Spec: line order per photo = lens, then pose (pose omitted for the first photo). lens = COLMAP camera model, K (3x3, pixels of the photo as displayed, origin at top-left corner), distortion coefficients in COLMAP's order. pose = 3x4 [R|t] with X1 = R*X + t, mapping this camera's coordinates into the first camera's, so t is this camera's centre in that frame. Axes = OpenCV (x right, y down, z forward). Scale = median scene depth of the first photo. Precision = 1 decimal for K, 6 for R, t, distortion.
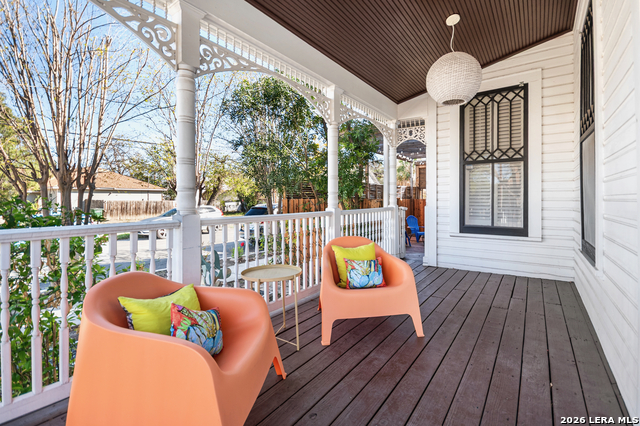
lens RADIAL K [[298.6, 0, 317.8], [0, 298.6, 200.1], [0, 0, 1]] dist [-0.002886, -0.000271]
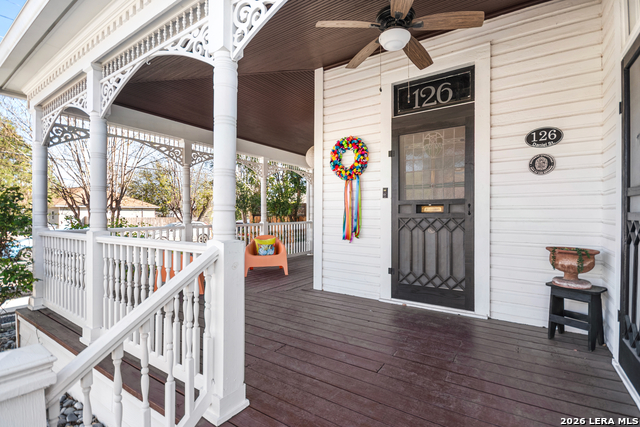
lens RADIAL K [[298.6, 0, 321.3], [0, 298.6, 216.3], [0, 0, 1]] dist [-0.002886, -0.000271]
pose [[0.999341, 0.000057, 0.036303, 0.342321], [-0.000020, 0.999999, -0.001005, -0.004643], [-0.036303, 0.001003, 0.999340, -0.880599]]
